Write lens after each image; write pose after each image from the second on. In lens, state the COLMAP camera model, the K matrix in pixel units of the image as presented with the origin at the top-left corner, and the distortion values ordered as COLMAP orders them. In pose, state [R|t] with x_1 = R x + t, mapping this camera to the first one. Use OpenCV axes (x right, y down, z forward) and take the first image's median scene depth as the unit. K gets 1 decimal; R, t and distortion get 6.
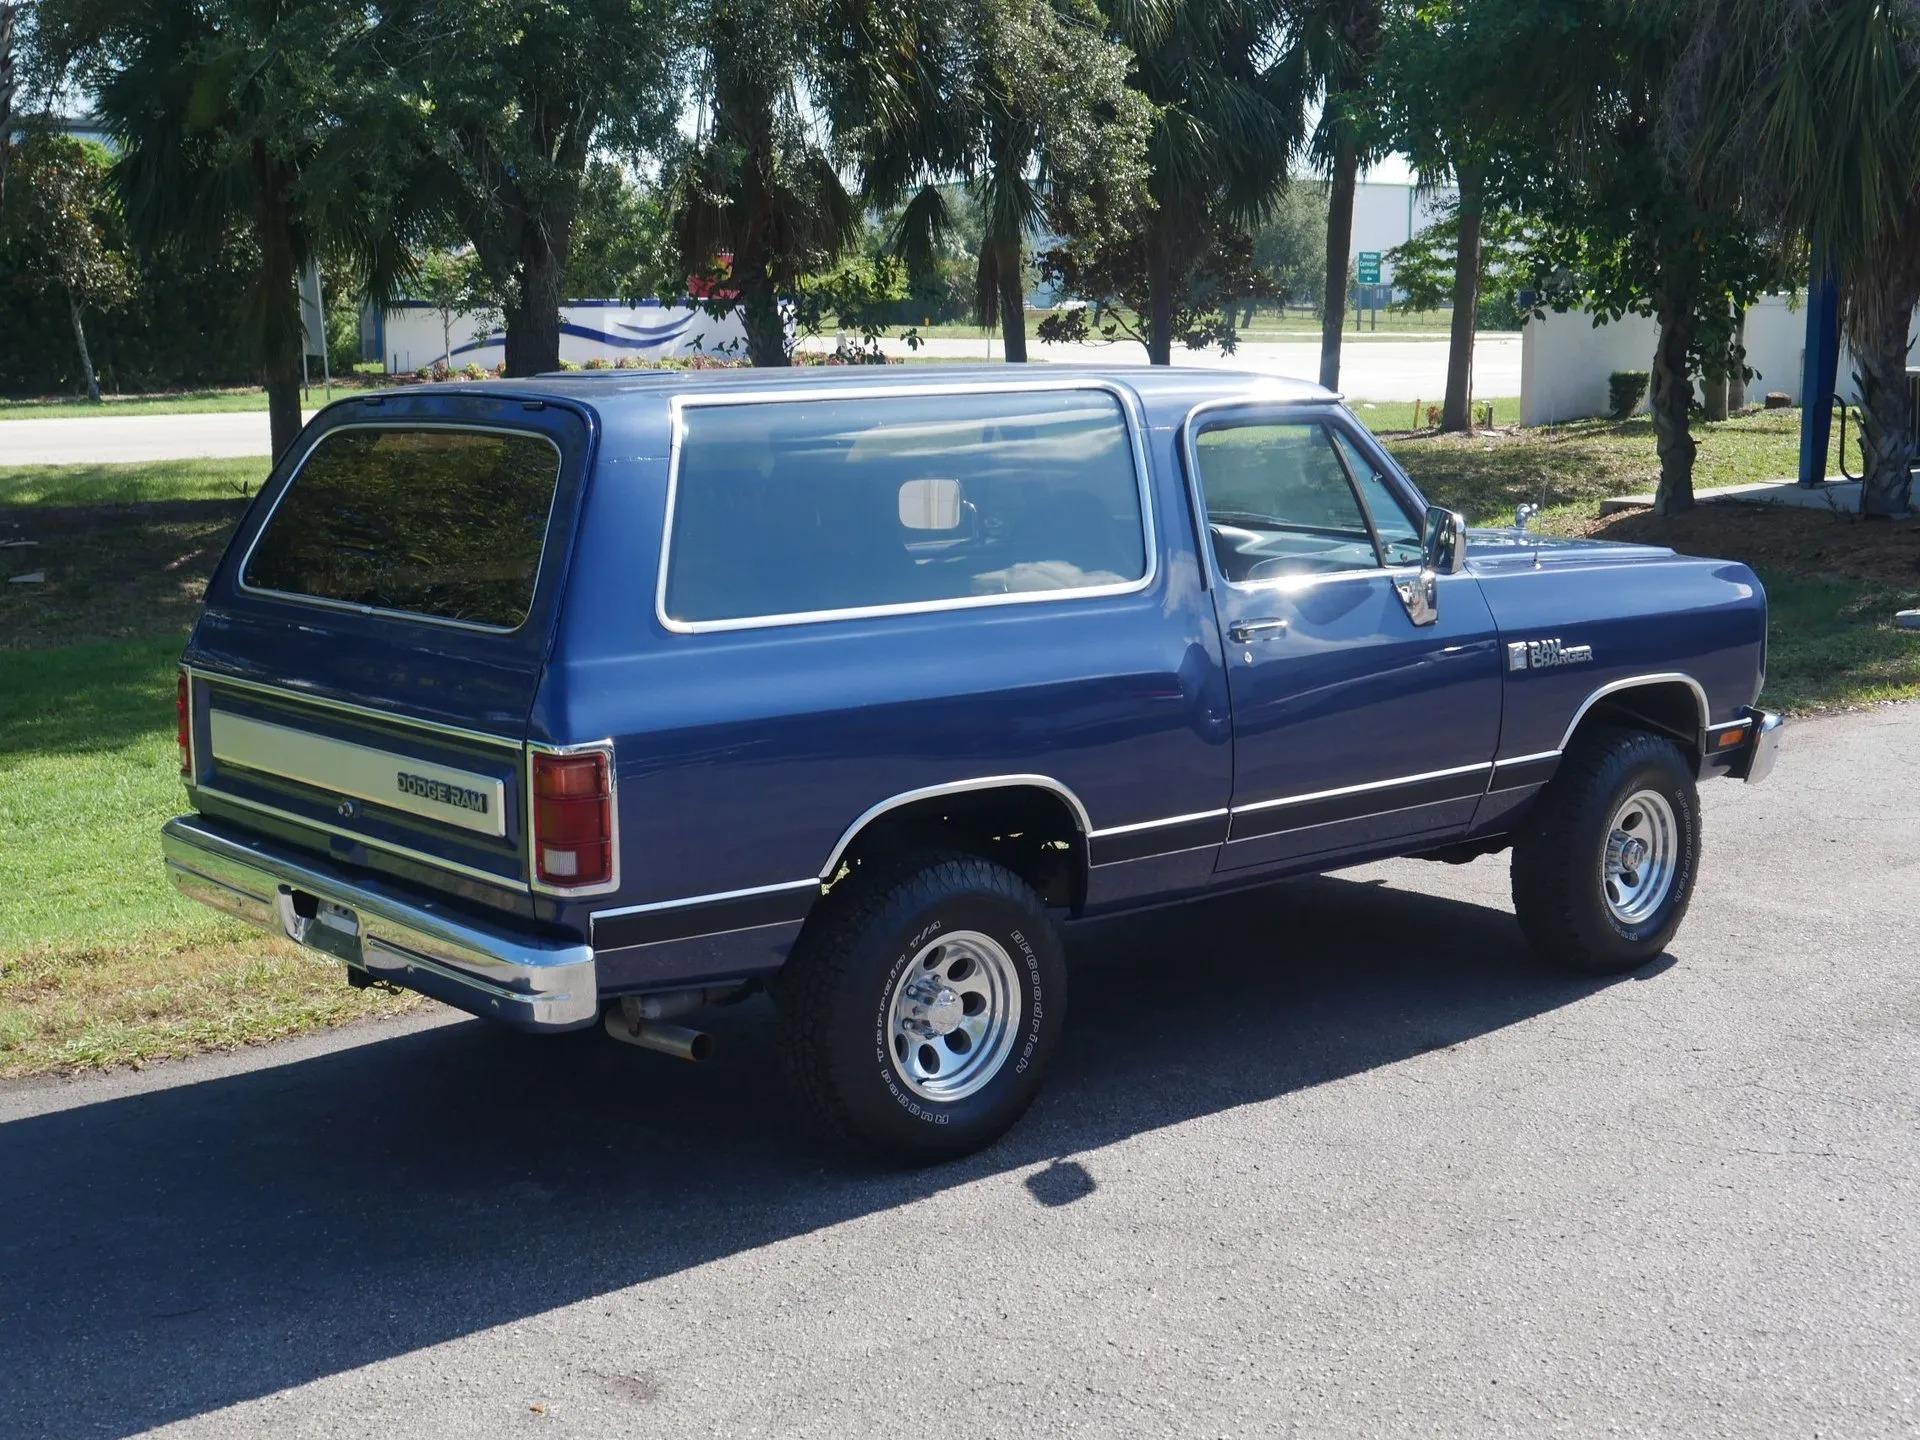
lens RADIAL K [[2524.8, 0, 947.2], [0, 2524.8, 761.8], [0, 0, 1]] dist [-0.002913, 0.000000]
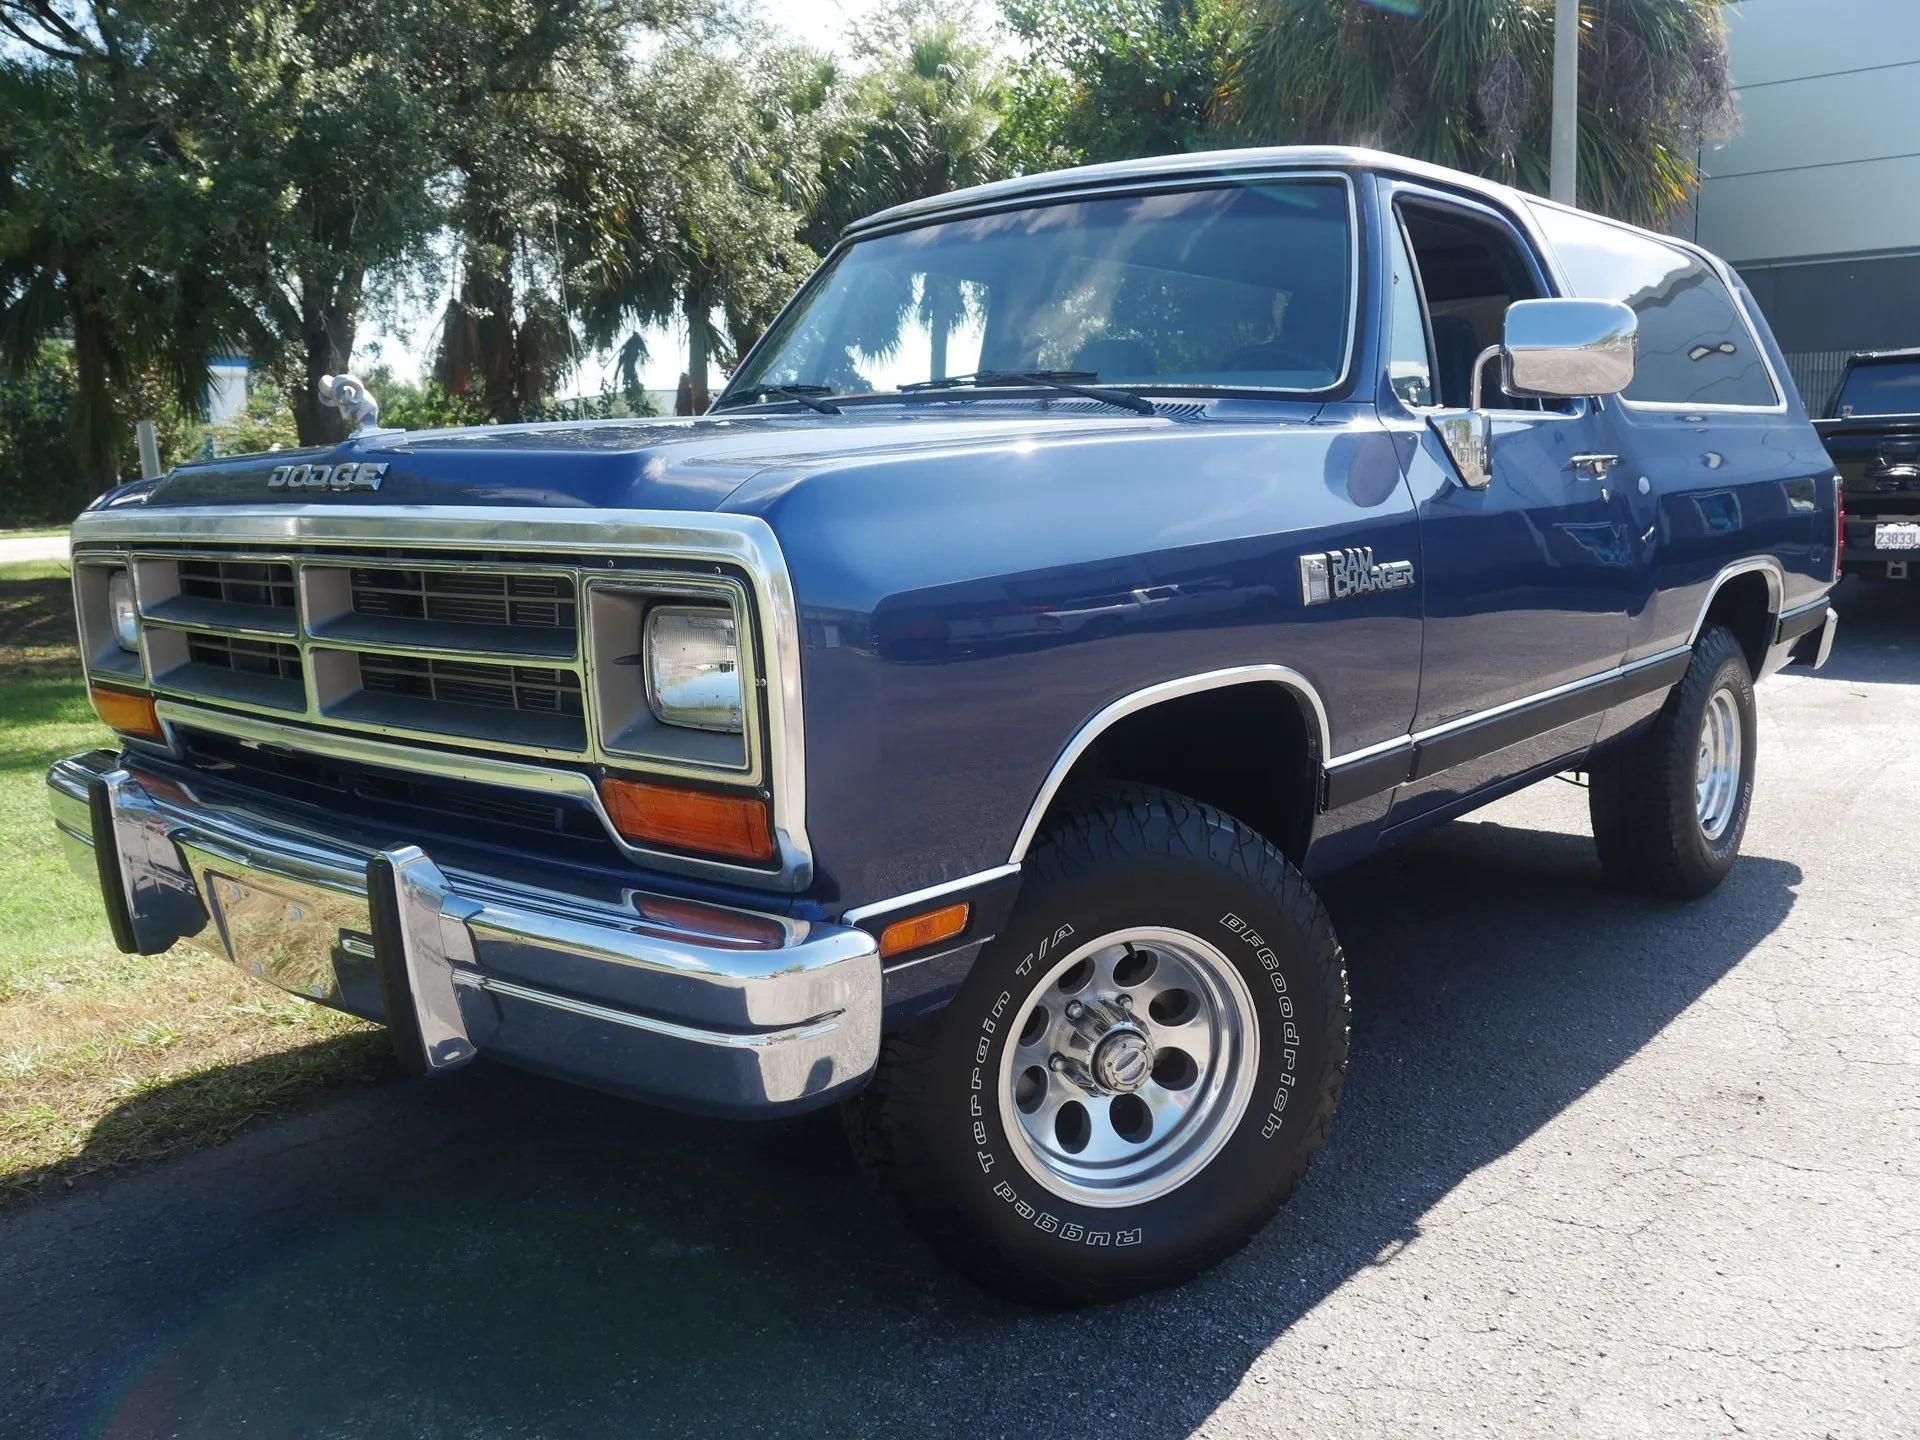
lens RADIAL K [[1633.4, 0, 958.3], [0, 1633.4, 740.8], [0, 0, 1]] dist [-0.013551, -0.011519]
pose [[0.978826, -0.046962, 0.199235, -0.034614], [0.050680, 0.998622, -0.013598, 0.004677], [-0.198322, 0.023408, 0.979857, 0.223440]]
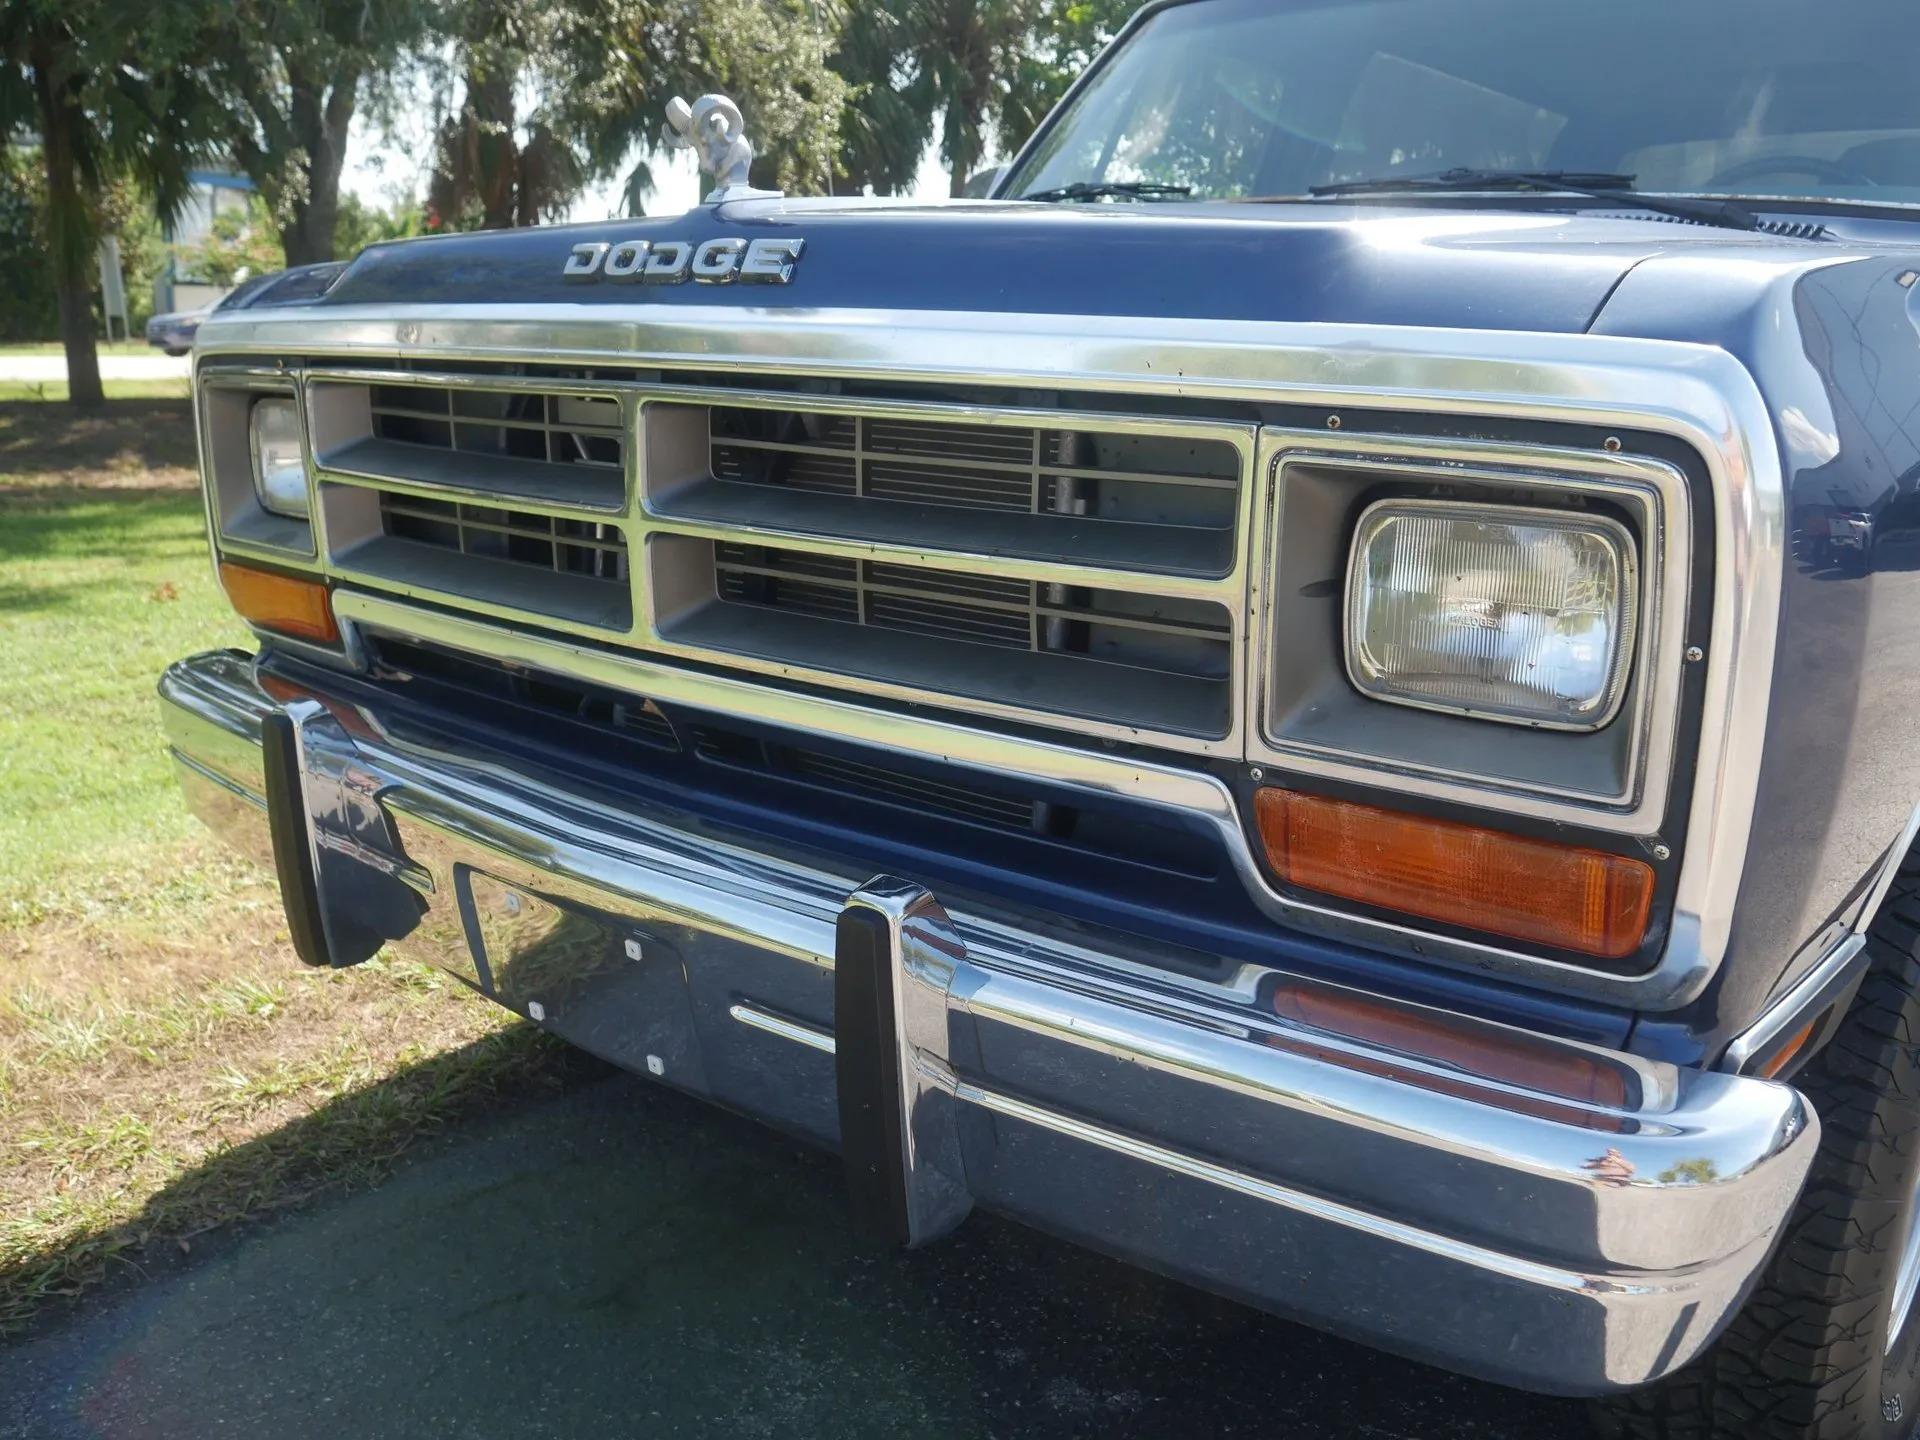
lens RADIAL K [[1633.4, 0, 976.7], [0, 1633.4, 700.7], [0, 0, 1]] dist [-0.013551, -0.011519]
pose [[0.973019, -0.027758, 0.229048, -0.060075], [0.016791, 0.998624, 0.049690, -0.001931], [-0.230112, -0.044503, 0.972146, 0.272768]]
